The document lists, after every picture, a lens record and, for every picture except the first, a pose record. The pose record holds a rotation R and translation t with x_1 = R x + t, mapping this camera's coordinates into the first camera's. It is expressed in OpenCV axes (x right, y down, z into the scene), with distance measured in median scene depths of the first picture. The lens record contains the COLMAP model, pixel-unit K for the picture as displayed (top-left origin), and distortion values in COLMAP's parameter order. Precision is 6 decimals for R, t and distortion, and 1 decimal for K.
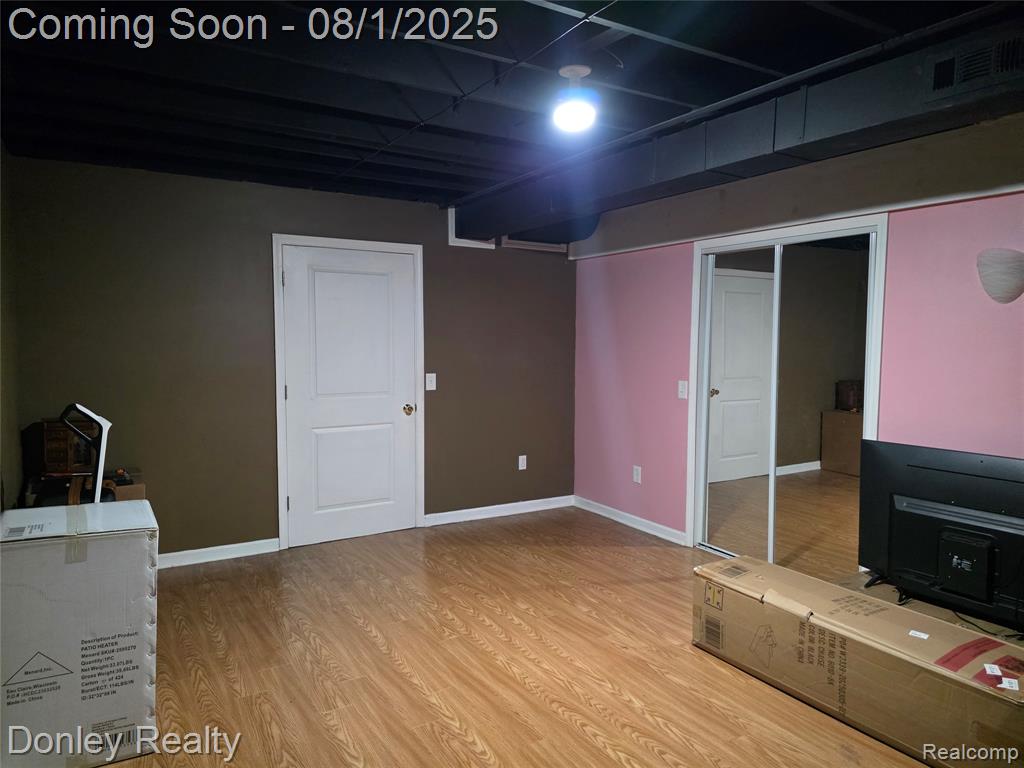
lens RADIAL K [[692.3, 0, 512.0], [0, 692.3, 384.0], [0, 0, 1]] dist [0.000168, 0.000232]
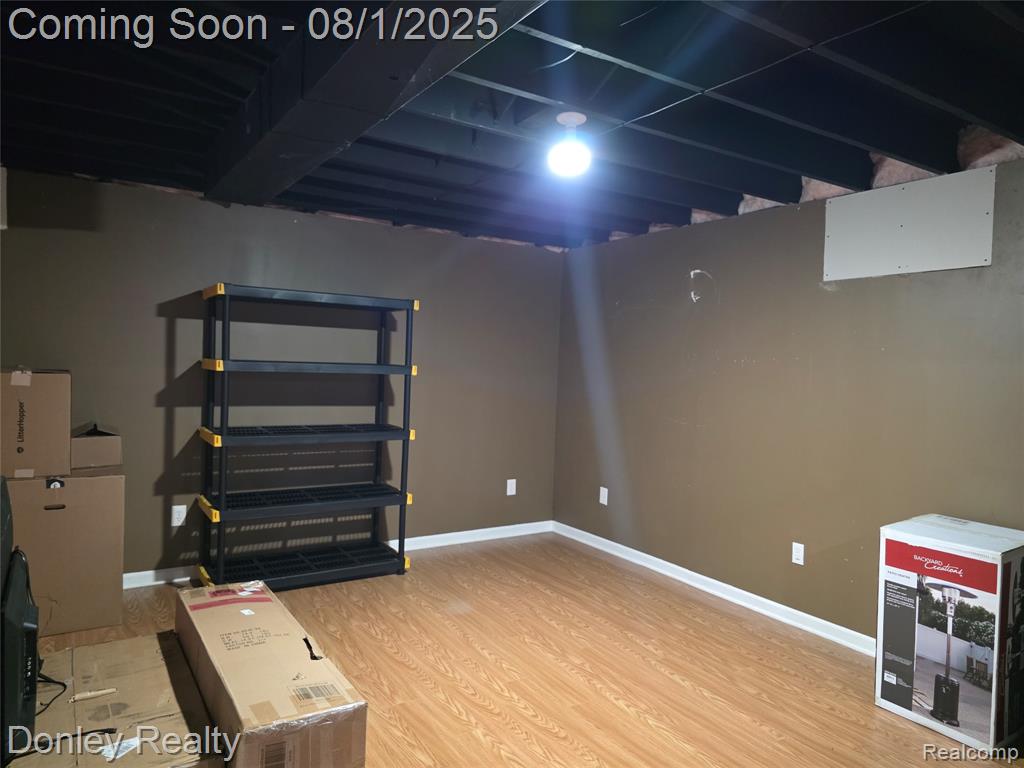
lens RADIAL K [[692.3, 0, 512.0], [0, 692.3, 384.0], [0, 0, 1]] dist [0.000168, 0.000232]
pose [[-0.998966, -0.036842, -0.026640, 0.187465], [-0.039418, 0.993827, 0.103701, -0.143437], [0.022655, 0.104644, -0.994252, 2.025310]]
